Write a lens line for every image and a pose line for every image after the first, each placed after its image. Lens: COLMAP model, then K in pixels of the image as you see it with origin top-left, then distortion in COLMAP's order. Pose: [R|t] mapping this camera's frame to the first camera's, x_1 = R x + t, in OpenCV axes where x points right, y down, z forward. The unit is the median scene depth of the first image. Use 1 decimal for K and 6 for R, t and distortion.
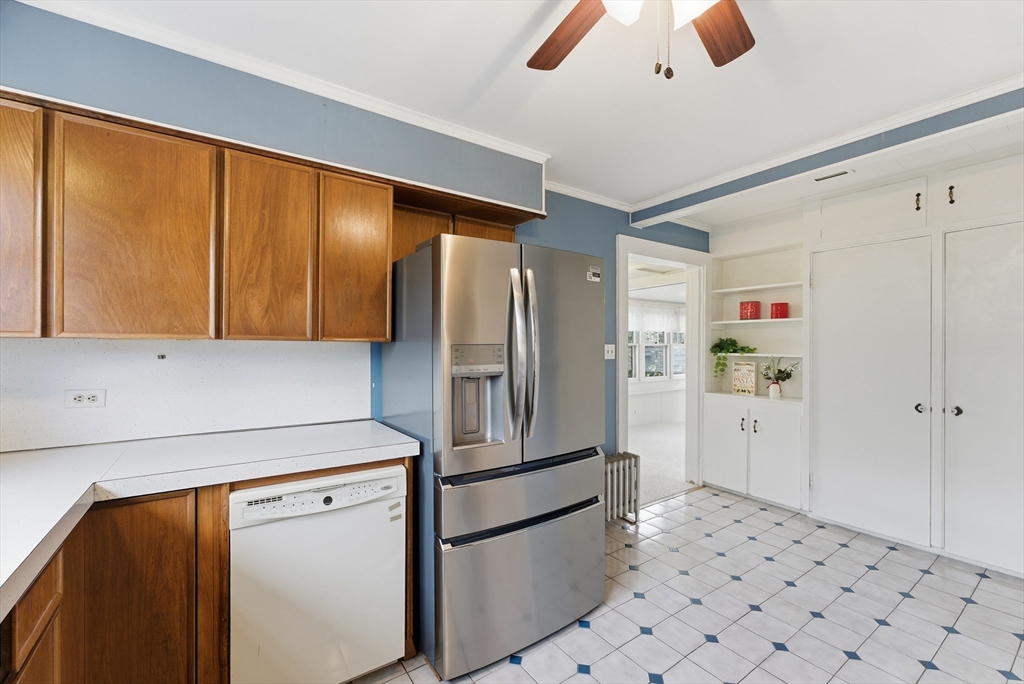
lens RADIAL K [[419.5, 0, 510.7], [0, 419.5, 346.4], [0, 0, 1]] dist [0.000206, 0.000151]
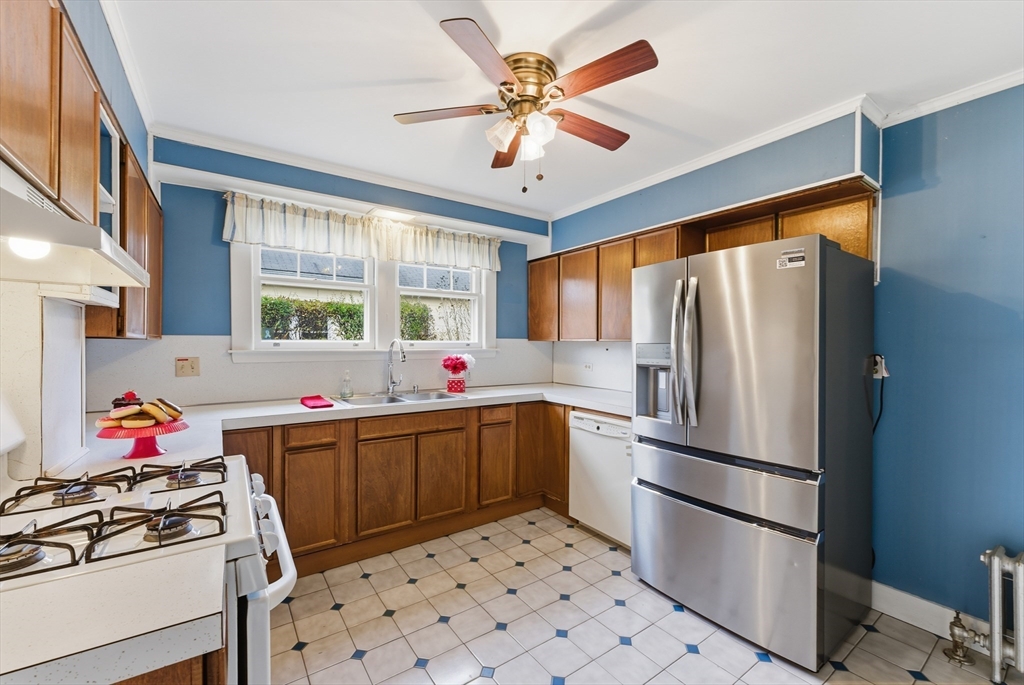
lens RADIAL K [[419.5, 0, 510.7], [0, 419.5, 346.9], [0, 0, 1]] dist [0.000206, 0.000151]
pose [[0.007486, 0.006565, -0.999950, 1.236580], [-0.008483, 0.999943, 0.006501, 0.001312], [0.999936, 0.008434, 0.007541, 0.525964]]
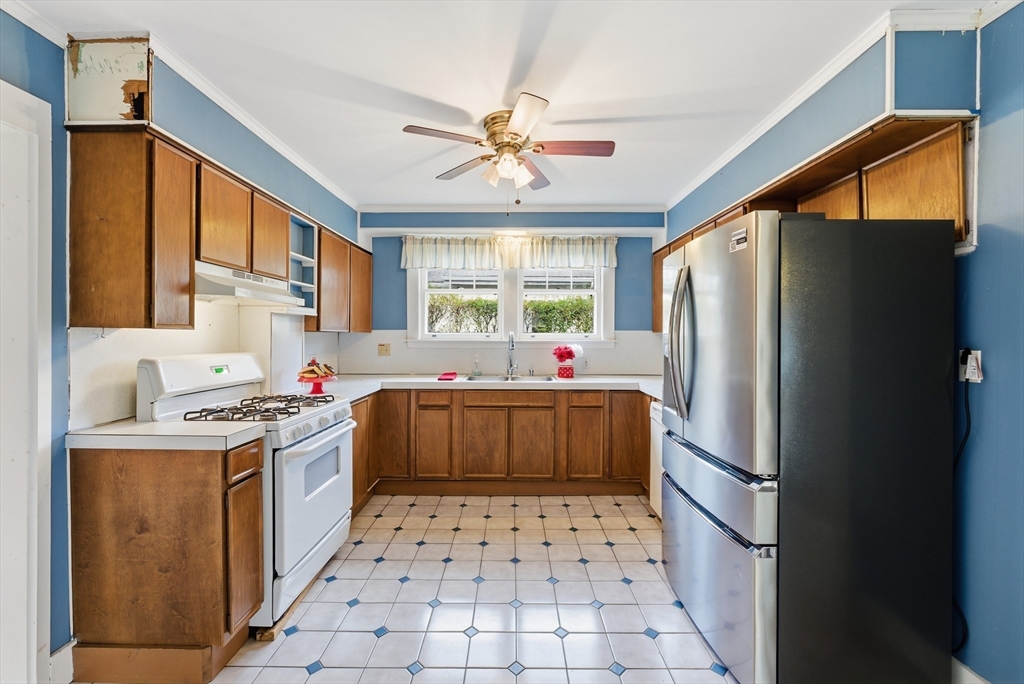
lens RADIAL K [[417.6, 0, 510.7], [0, 417.6, 337.9], [0, 0, 1]] dist [0.000213, 0.000203]
pose [[-0.569719, 0.000188, -0.821840, 1.275557], [-0.008470, 0.999946, 0.006100, 0.004066], [0.821796, 0.010436, -0.569686, 1.313010]]
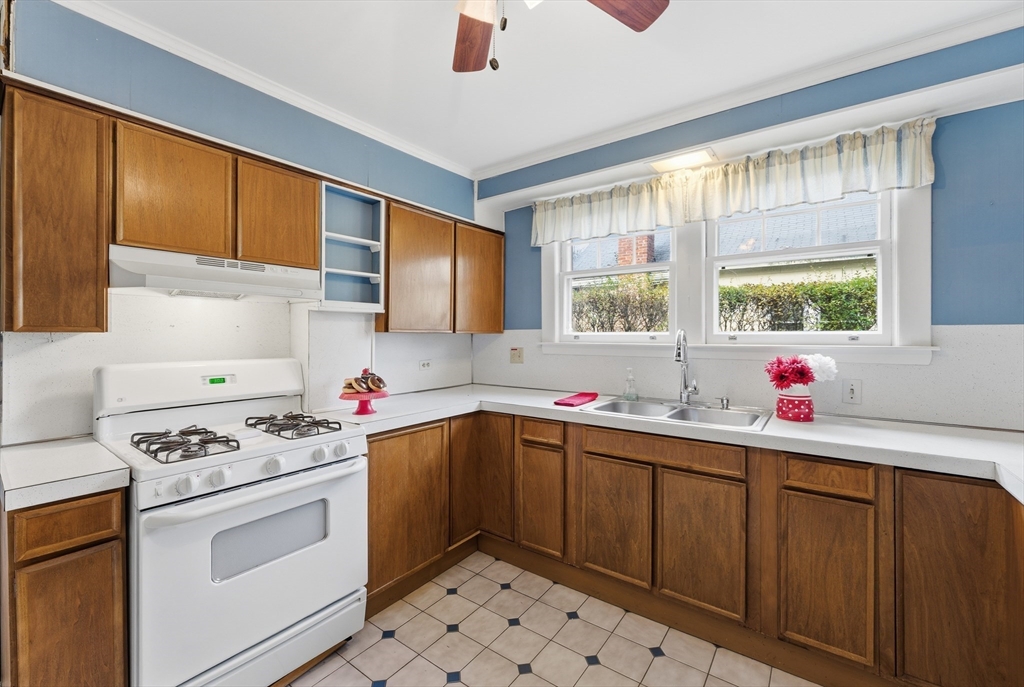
lens RADIAL K [[425.1, 0, 513.0], [0, 425.1, 332.4], [0, 0, 1]] dist [-0.002656, 0.000080]
pose [[-0.943271, -0.003406, -0.332008, 0.384990], [-0.002916, 0.999994, -0.001976, -0.004427], [0.332012, -0.000895, -0.943275, 1.120457]]
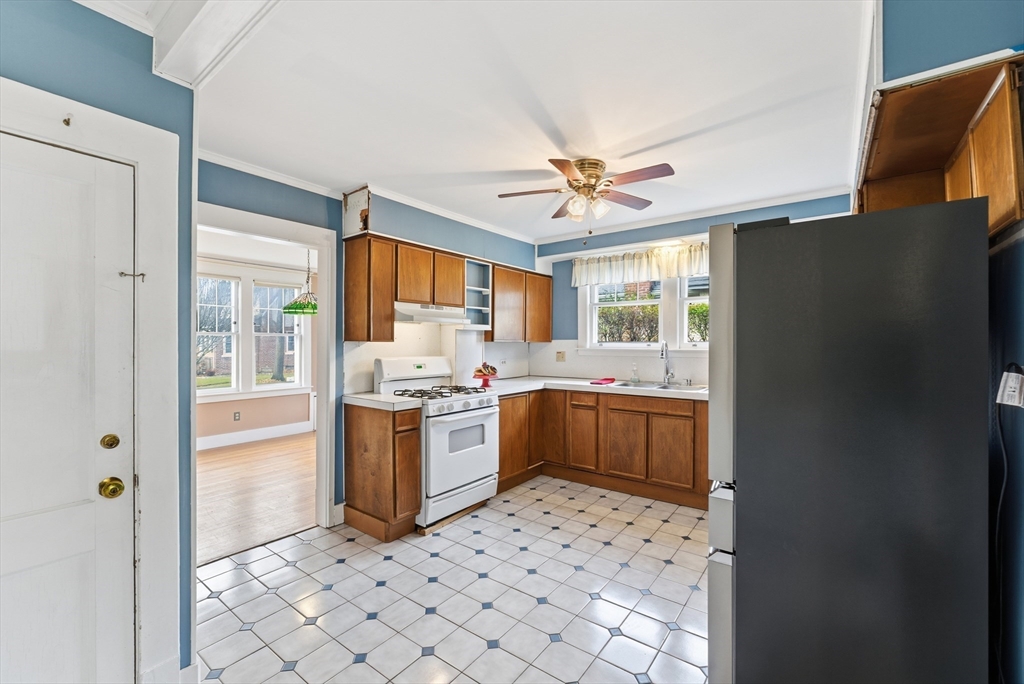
lens RADIAL K [[428.3, 0, 512.0], [0, 428.3, 342.0], [0, 0, 1]] dist [0.000697, 0.000049]
pose [[-0.946565, -0.003743, -0.322491, 0.980384], [-0.004570, 0.999988, 0.001806, -0.009199], [0.322481, 0.003183, -0.946571, 1.975981]]
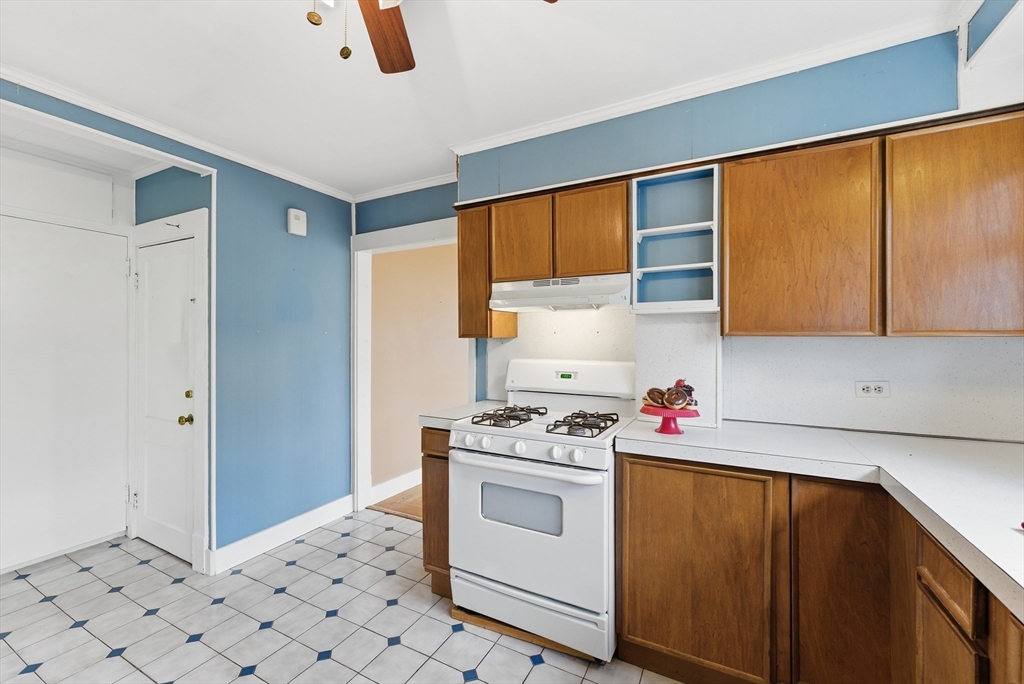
lens RADIAL K [[417.6, 0, 510.7], [0, 417.6, 337.9], [0, 0, 1]] dist [0.000213, 0.000203]
pose [[-0.468058, 0.000691, 0.883697, -0.356195], [0.002840, 0.999996, 0.000722, -0.004459], [-0.883693, 0.002848, -0.468058, 0.629726]]
